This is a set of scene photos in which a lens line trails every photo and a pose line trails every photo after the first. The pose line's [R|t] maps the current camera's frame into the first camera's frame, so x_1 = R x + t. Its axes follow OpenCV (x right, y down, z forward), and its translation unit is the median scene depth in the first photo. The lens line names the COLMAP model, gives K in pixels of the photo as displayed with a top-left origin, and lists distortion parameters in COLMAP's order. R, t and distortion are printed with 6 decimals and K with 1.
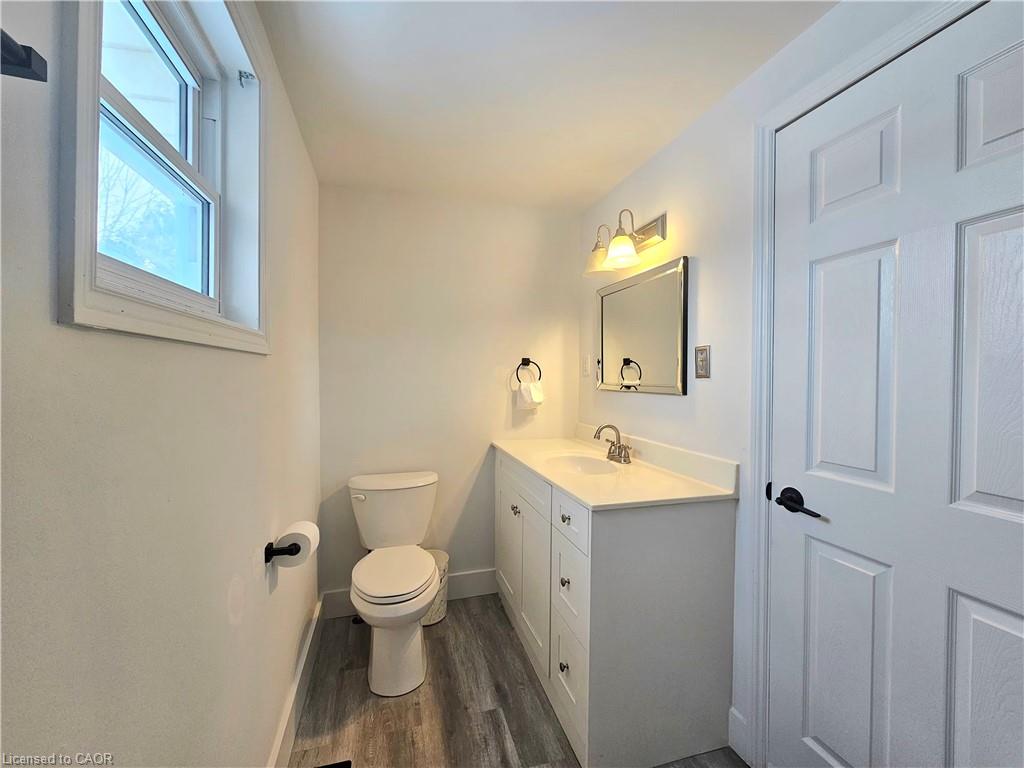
lens RADIAL K [[415.1, 0, 505.7], [0, 415.1, 379.7], [0, 0, 1]] dist [-0.002123, -0.000286]
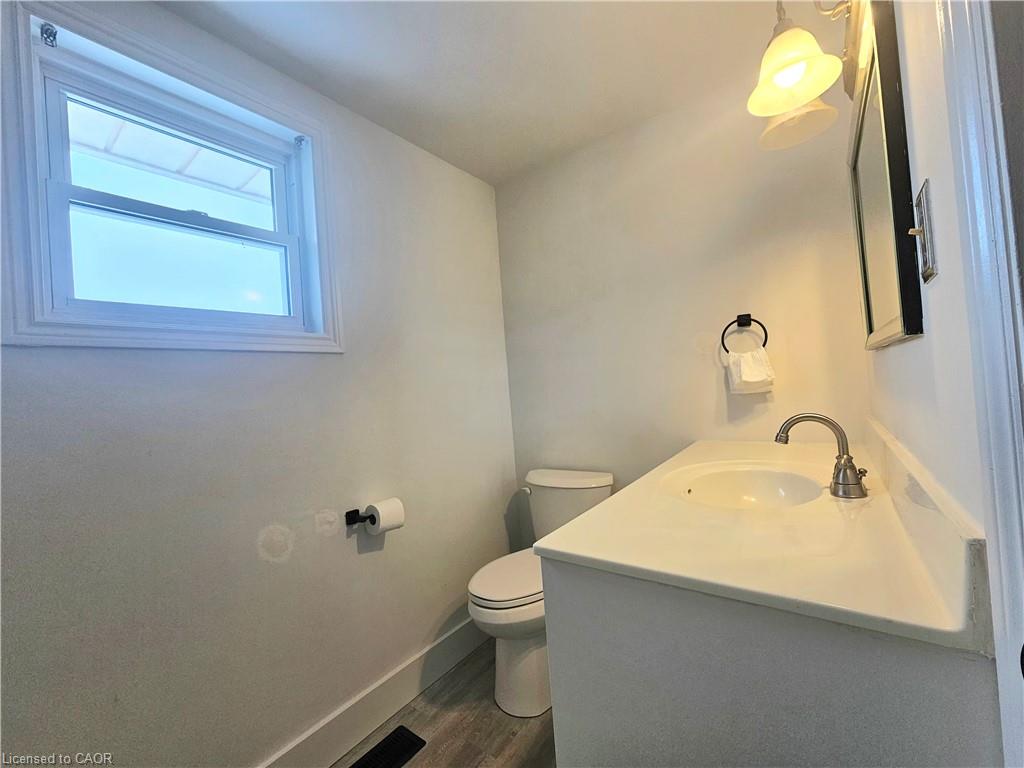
lens RADIAL K [[415.1, 0, 511.8], [0, 415.1, 381.7], [0, 0, 1]] dist [-0.002123, -0.000286]
pose [[0.607102, -0.063583, -0.792076, 0.494119], [0.068640, 0.997264, -0.027444, 0.065740], [0.791654, -0.037707, 0.609805, 0.470446]]
